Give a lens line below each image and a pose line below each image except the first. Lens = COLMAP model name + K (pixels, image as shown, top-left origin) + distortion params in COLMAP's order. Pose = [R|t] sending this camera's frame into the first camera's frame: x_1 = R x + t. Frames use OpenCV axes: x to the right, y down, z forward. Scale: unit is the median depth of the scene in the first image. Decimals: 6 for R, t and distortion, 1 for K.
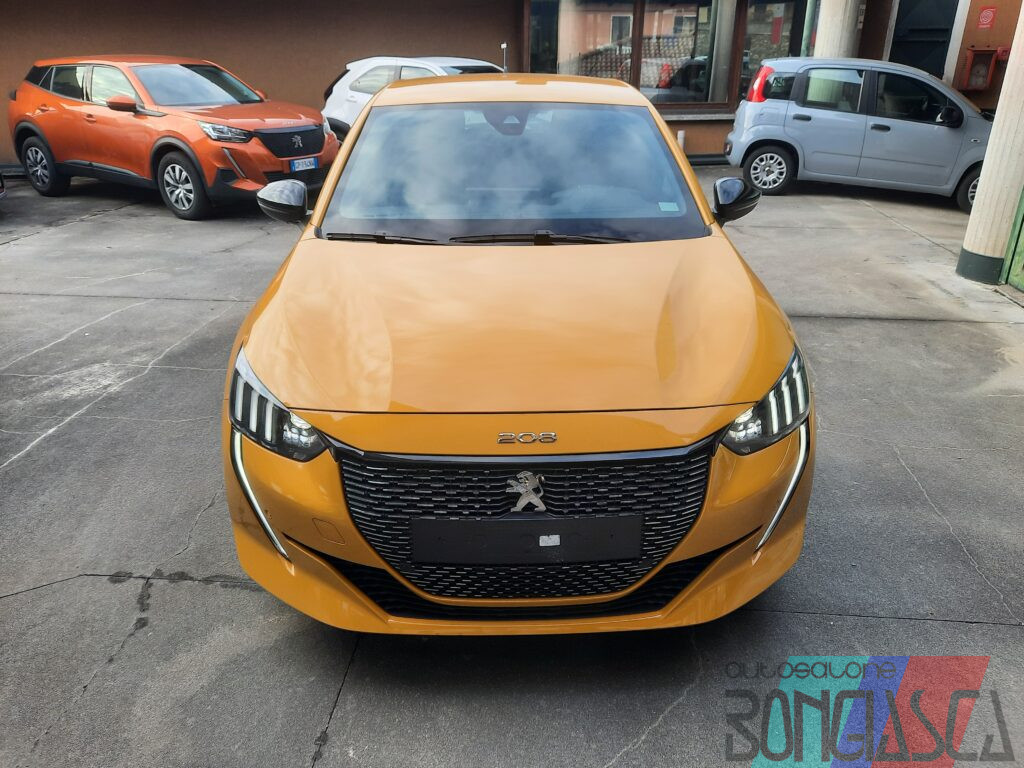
lens RADIAL K [[754.8, 0, 512.0], [0, 754.8, 384.0], [0, 0, 1]] dist [0.015298, -0.006520]
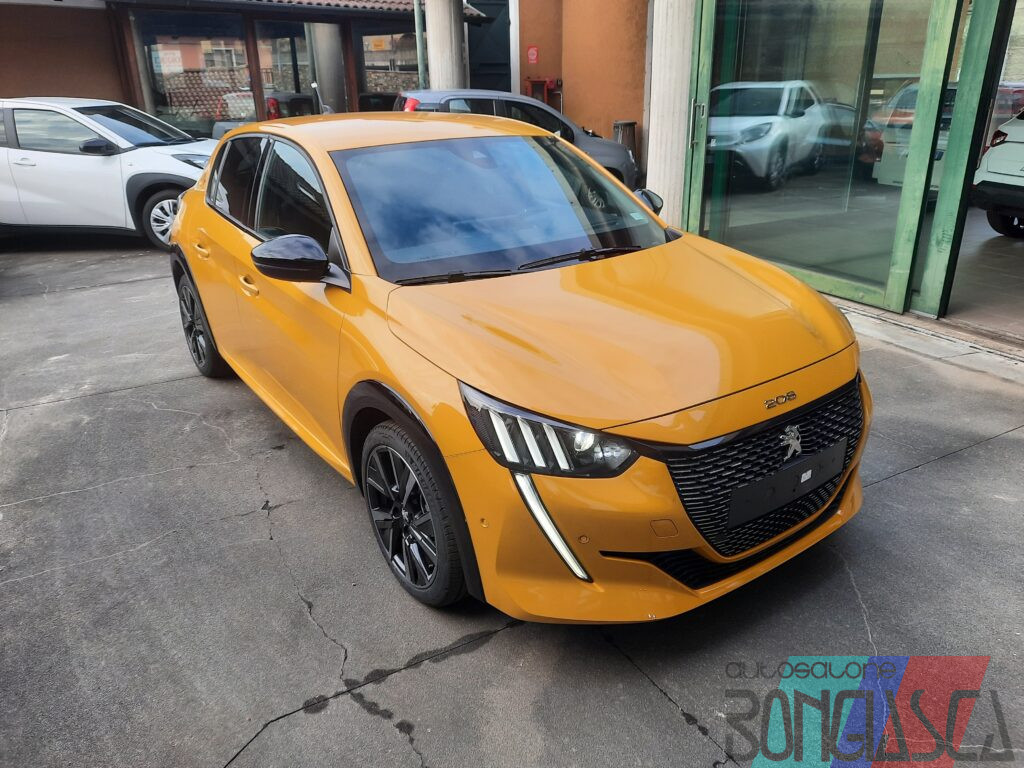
lens RADIAL K [[754.8, 0, 512.0], [0, 754.8, 384.0], [0, 0, 1]] dist [0.015298, -0.006520]
pose [[0.826648, -0.225174, 0.515703, -0.737771], [0.243535, 0.969335, 0.032870, -0.075891], [-0.507291, 0.098420, 0.856137, 0.124222]]
